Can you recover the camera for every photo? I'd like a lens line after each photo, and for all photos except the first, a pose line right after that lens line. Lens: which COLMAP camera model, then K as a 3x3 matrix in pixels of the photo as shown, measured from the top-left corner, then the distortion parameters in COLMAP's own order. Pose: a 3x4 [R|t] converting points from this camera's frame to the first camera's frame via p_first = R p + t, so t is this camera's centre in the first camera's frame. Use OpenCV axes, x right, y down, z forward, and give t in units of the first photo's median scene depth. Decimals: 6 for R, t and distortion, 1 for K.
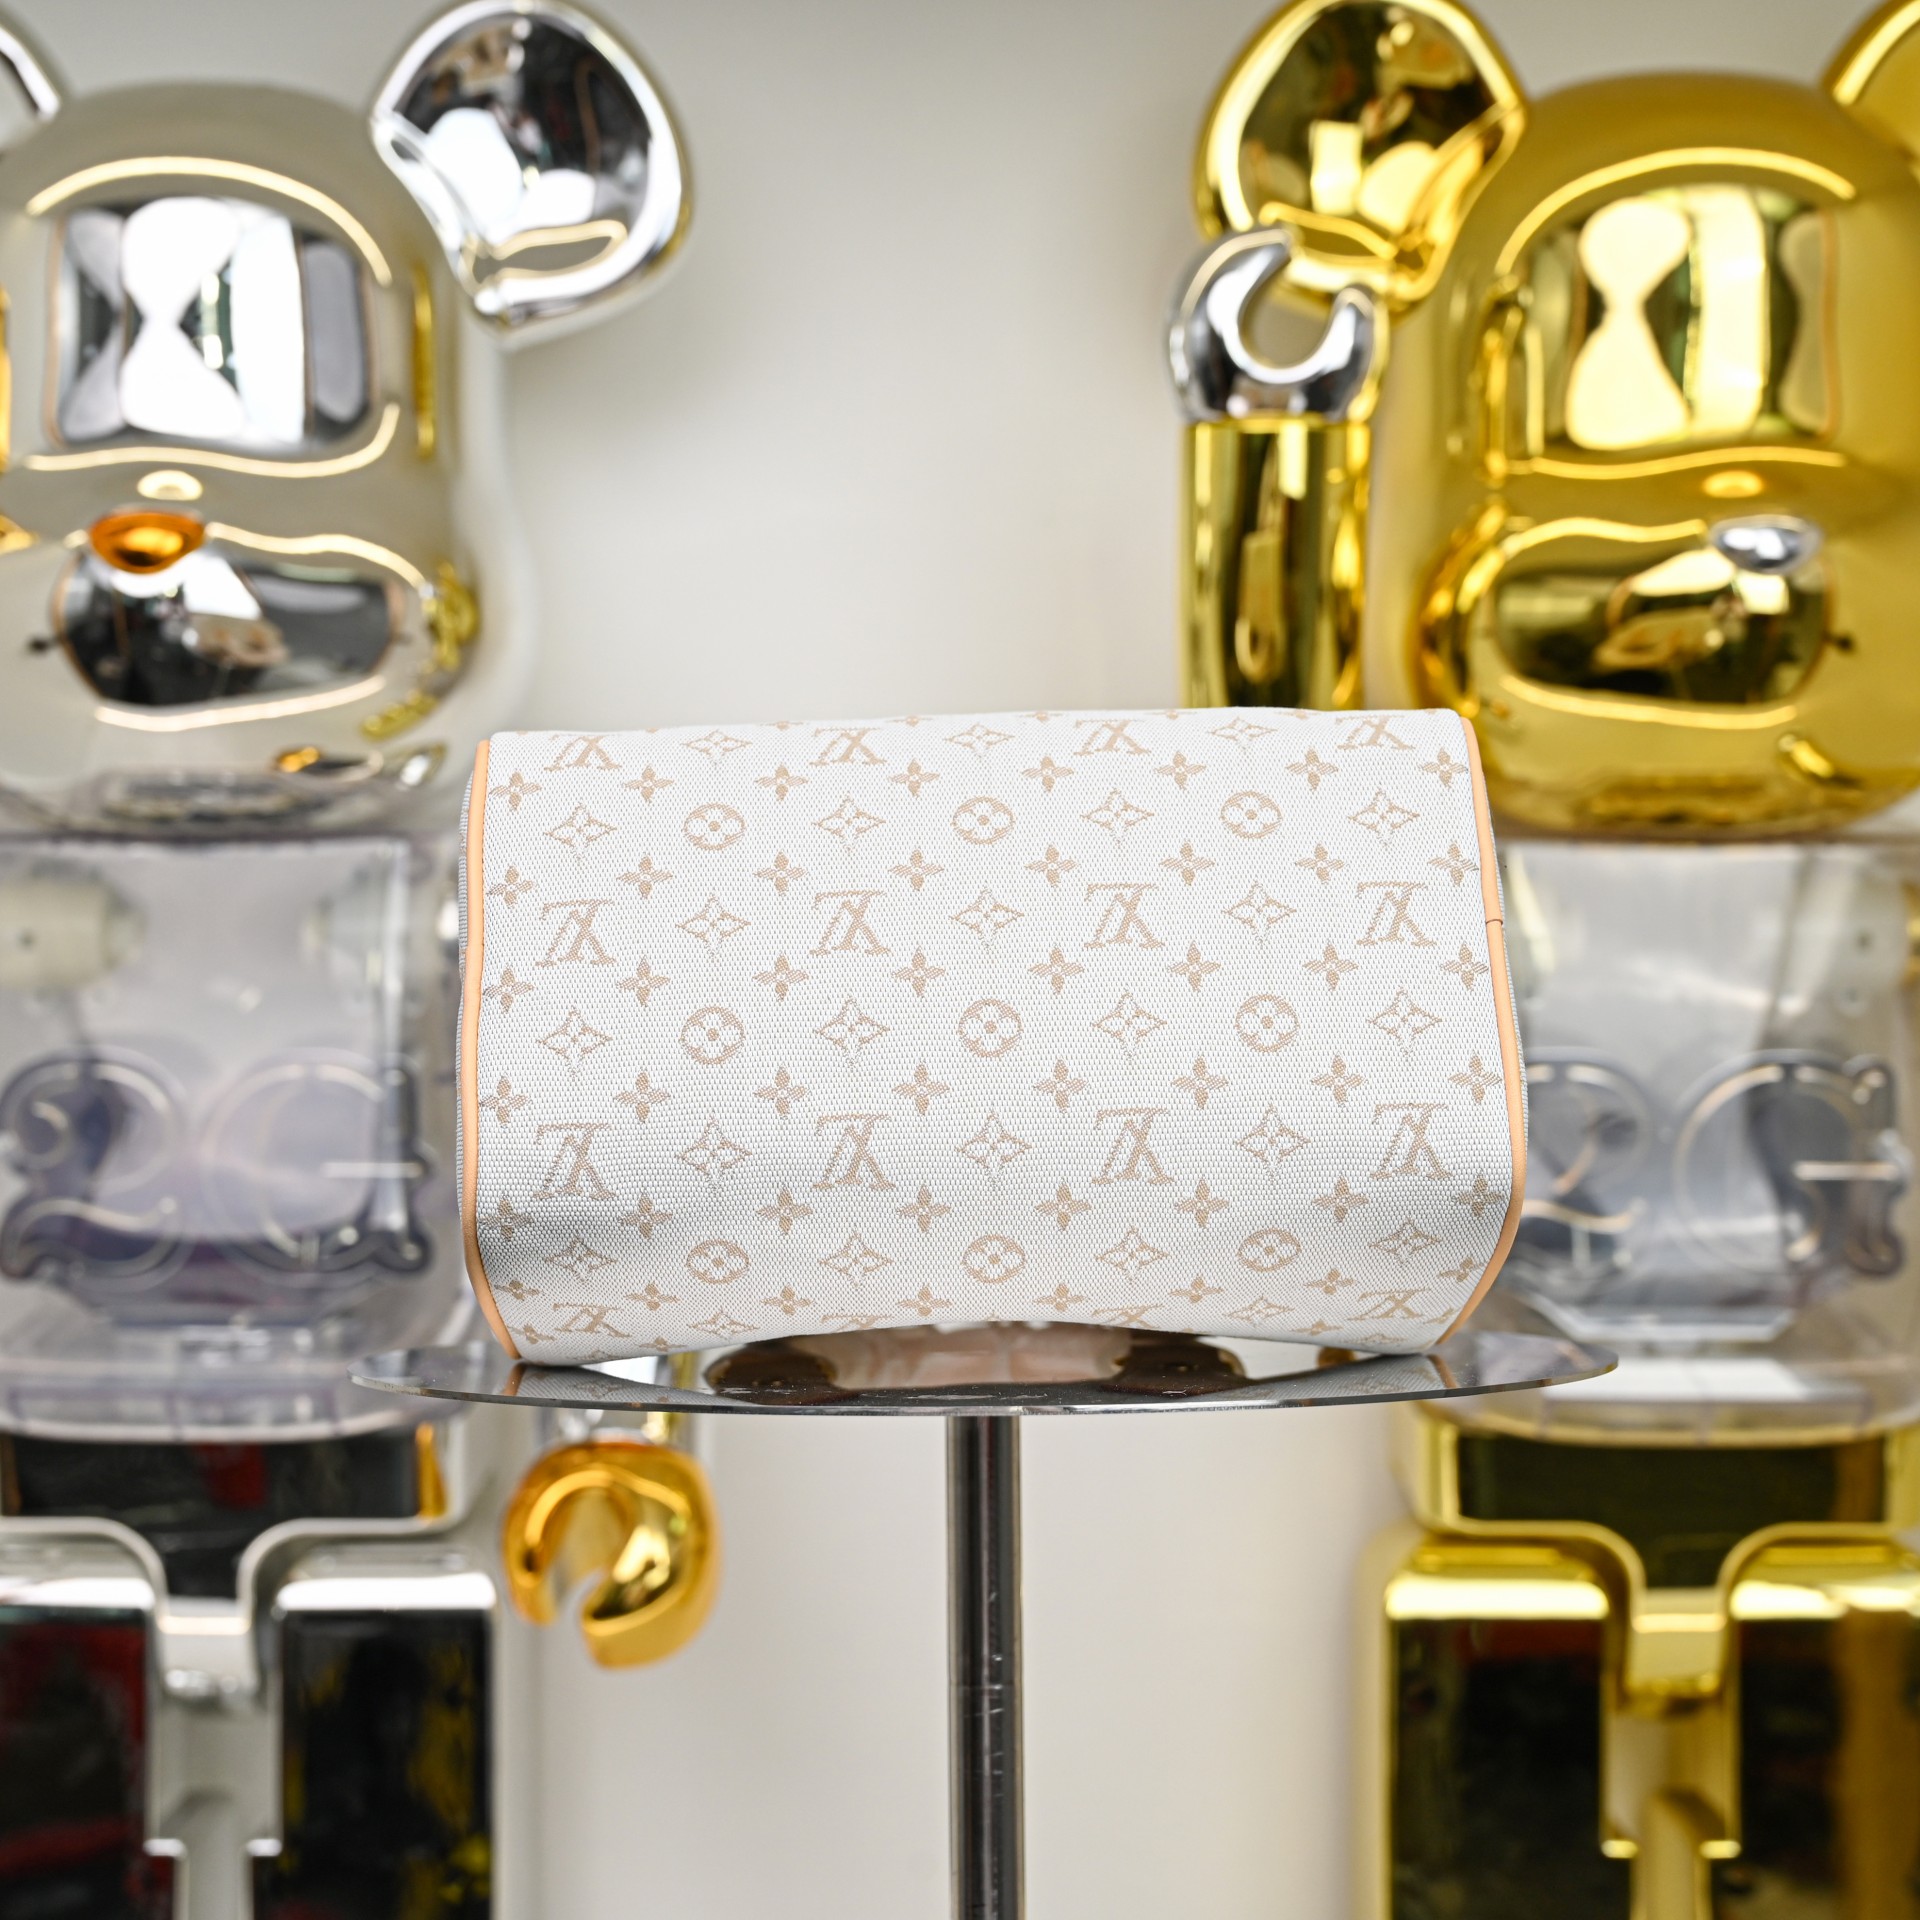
lens RADIAL K [[4628.3, 0, 923.6], [0, 4628.3, 965.1], [0, 0, 1]] dist [0.113272, 0.000000]
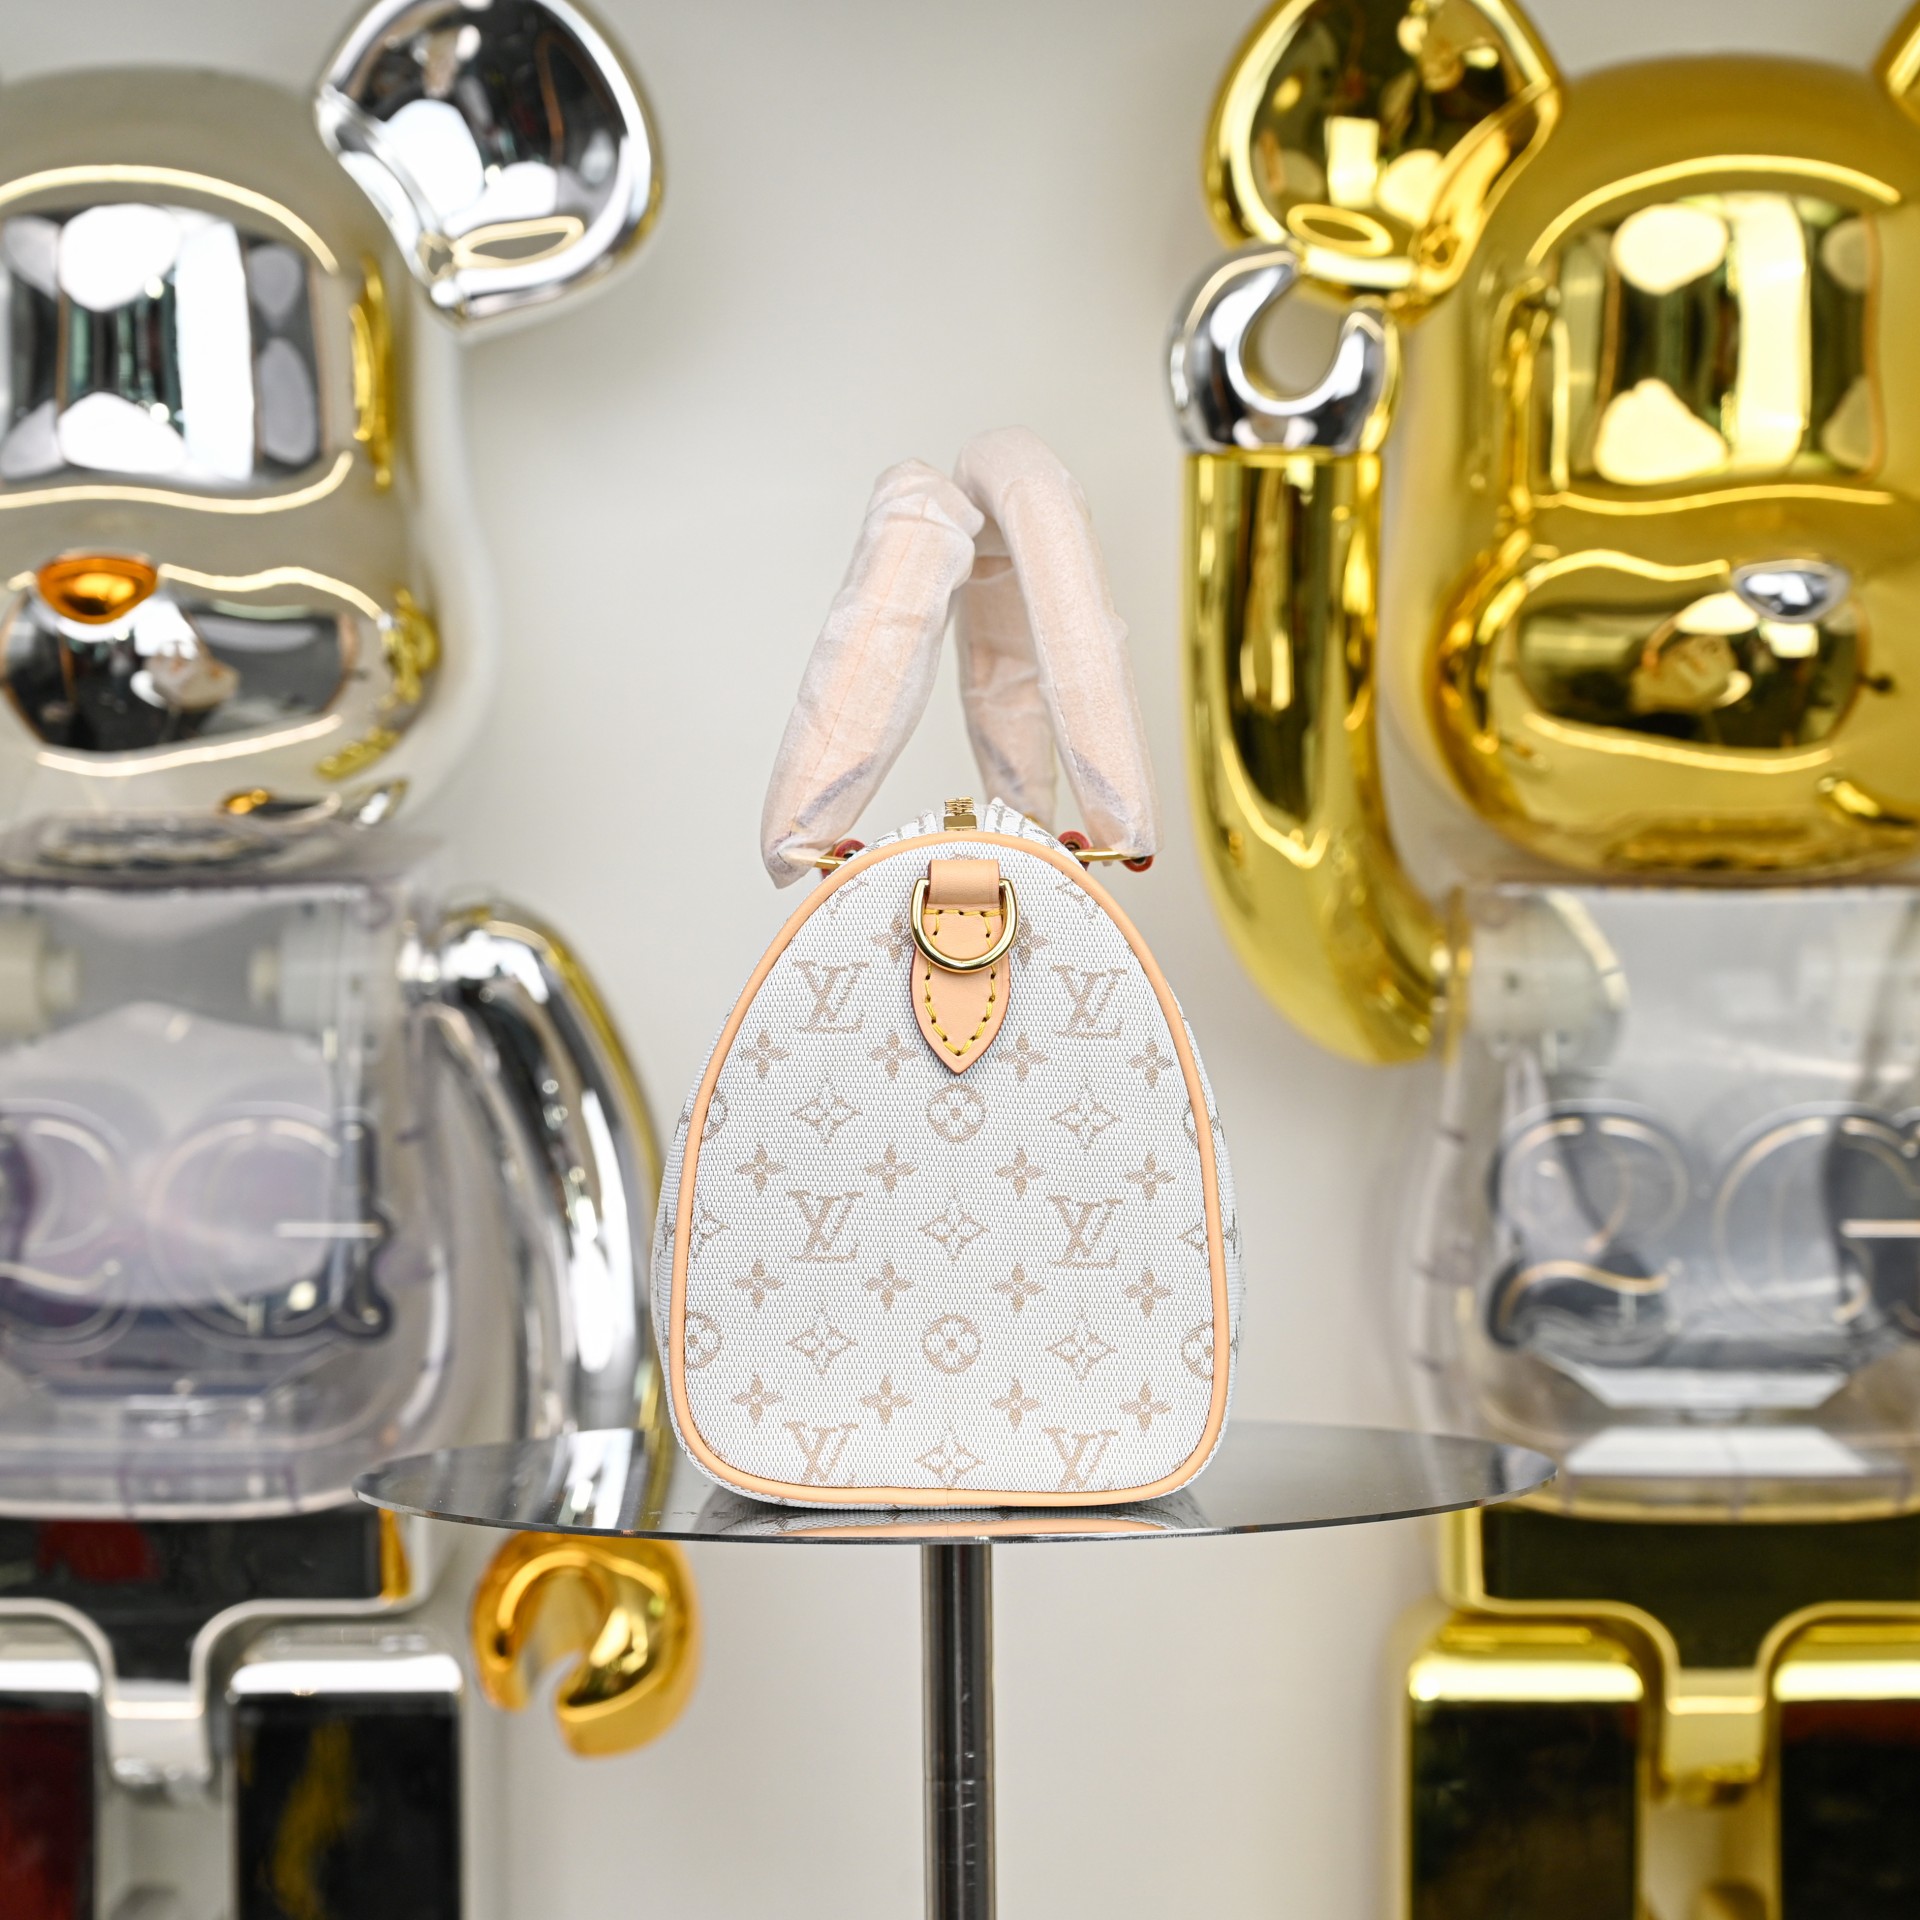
lens RADIAL K [[9075.1, 0, 961.2], [0, 9075.1, 960.2], [0, 0, 1]] dist [0.184488, 0.000000]
pose [[0.999923, -0.002717, -0.012070, 0.031634], [0.003567, 0.997473, 0.070960, -0.141818], [0.011847, -0.070997, 0.997406, -0.836546]]
